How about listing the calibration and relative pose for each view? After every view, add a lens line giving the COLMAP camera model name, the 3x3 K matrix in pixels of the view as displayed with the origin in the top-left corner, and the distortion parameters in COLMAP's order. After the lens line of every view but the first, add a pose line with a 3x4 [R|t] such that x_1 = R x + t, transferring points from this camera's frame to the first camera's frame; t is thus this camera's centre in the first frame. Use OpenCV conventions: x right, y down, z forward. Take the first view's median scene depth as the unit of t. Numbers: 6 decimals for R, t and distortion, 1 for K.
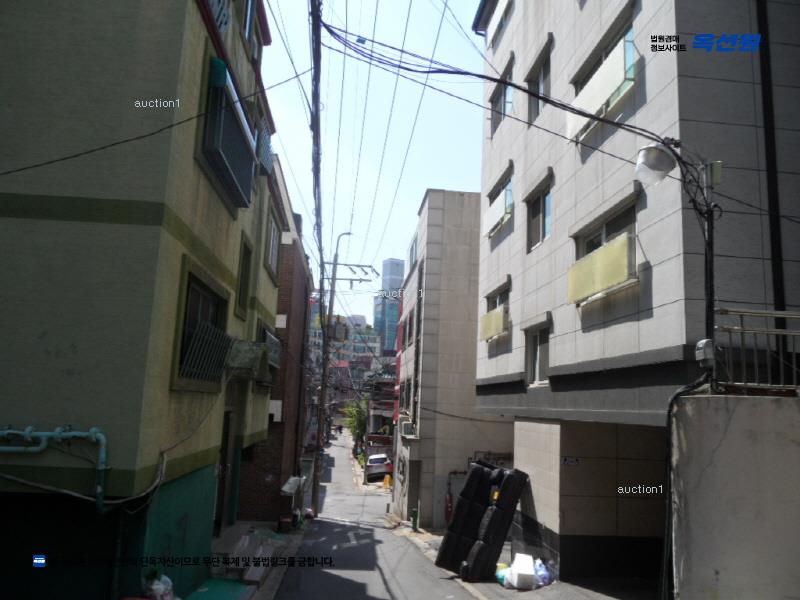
lens RADIAL K [[642.5, 0, 400.0], [0, 642.5, 300.0], [0, 0, 1]] dist [-0.058191, 0.043169]
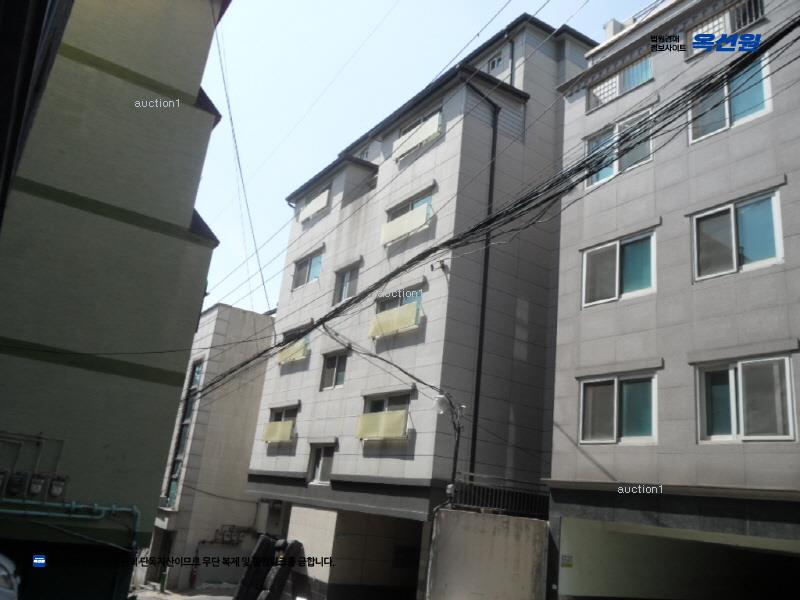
lens RADIAL K [[642.5, 0, 400.0], [0, 642.5, 300.0], [0, 0, 1]] dist [-0.058191, 0.043169]
pose [[0.873160, 0.195786, 0.446385, -0.396192], [-0.146322, 0.978832, -0.143103, -0.109057], [-0.464953, 0.059636, 0.883324, -0.470728]]
